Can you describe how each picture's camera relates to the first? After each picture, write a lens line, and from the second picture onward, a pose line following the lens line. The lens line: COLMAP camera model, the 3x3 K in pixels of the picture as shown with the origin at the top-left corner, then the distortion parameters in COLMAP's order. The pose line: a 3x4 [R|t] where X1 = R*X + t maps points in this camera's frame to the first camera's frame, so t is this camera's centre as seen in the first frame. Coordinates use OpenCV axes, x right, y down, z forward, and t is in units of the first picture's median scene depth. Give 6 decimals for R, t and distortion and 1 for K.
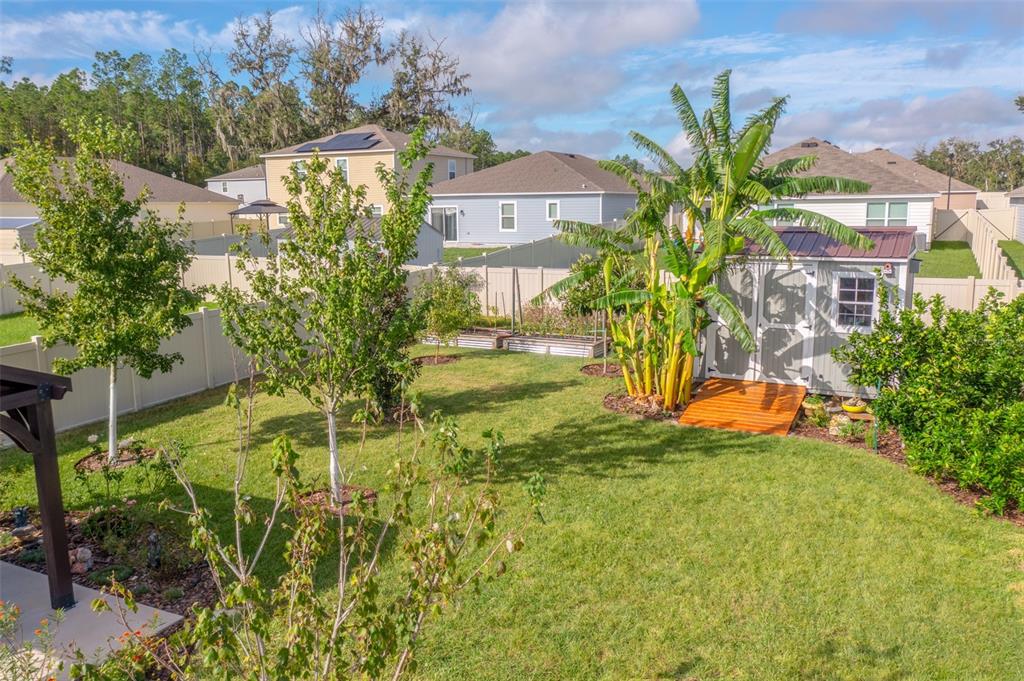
lens RADIAL K [[810.4, 0, 512.0], [0, 810.4, 340.5], [0, 0, 1]] dist [0.019859, 0.003595]
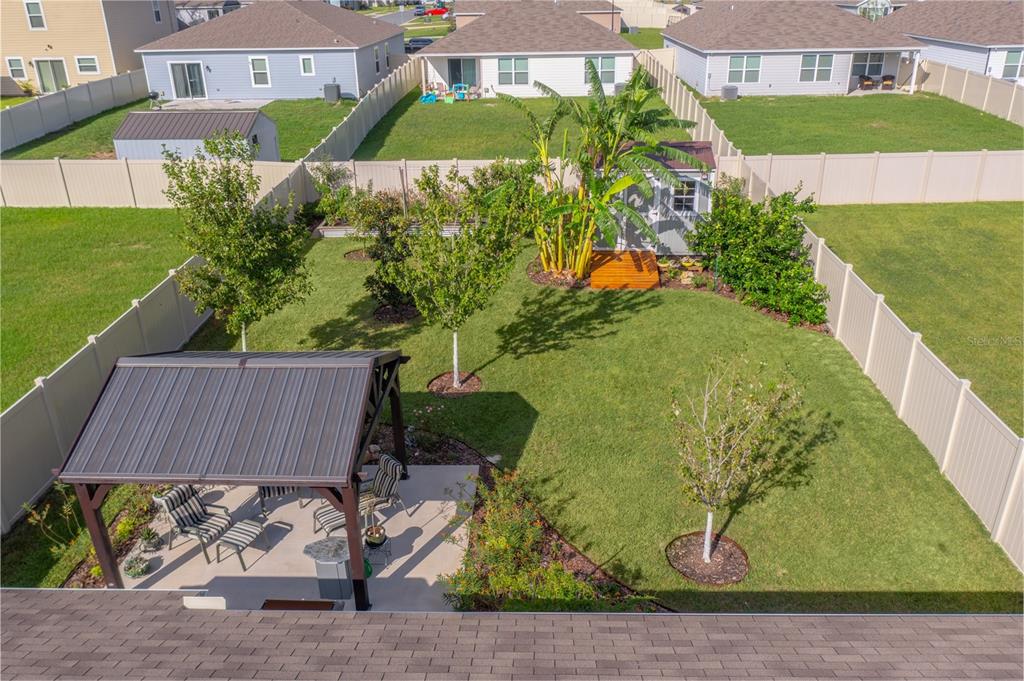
lens RADIAL K [[804.4, 0, 512.0], [0, 804.4, 340.5], [0, 0, 1]] dist [0.004845, 0.006341]
pose [[0.905522, -0.176188, 0.385989, -0.525320], [0.077254, 0.962966, 0.258316, -0.204411], [-0.417207, -0.204092, 0.885599, -0.293457]]
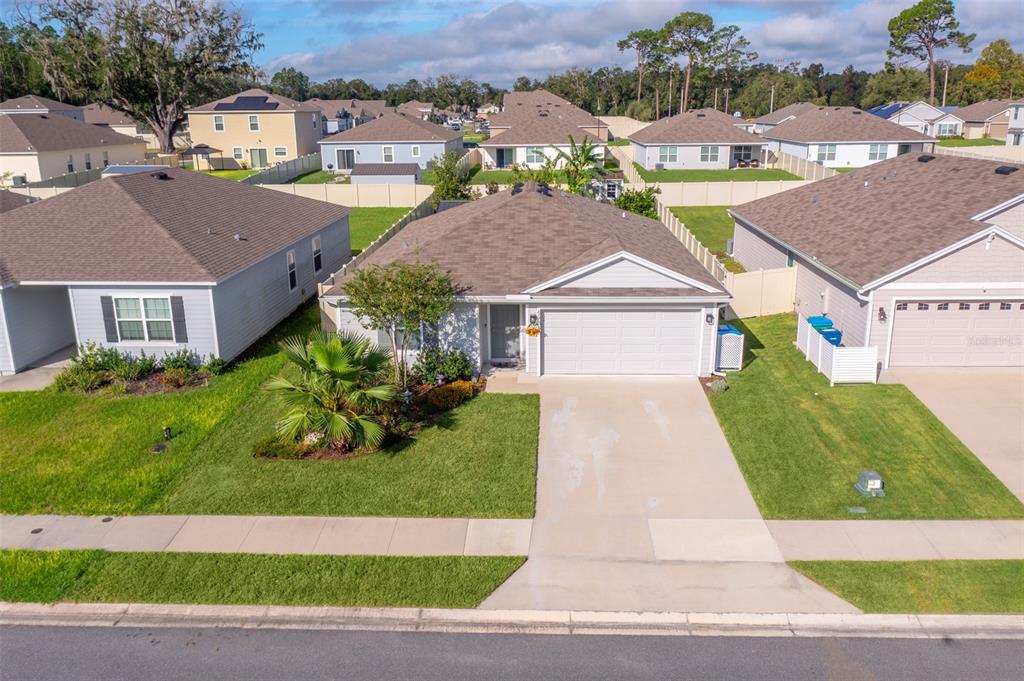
lens RADIAL K [[804.4, 0, 512.0], [0, 804.4, 340.5], [0, 0, 1]] dist [0.004845, 0.006341]
pose [[0.910767, -0.114846, 0.396629, -1.556808], [0.069772, 0.989534, 0.126310, 0.135877], [-0.406984, -0.087365, 0.909248, -2.268650]]
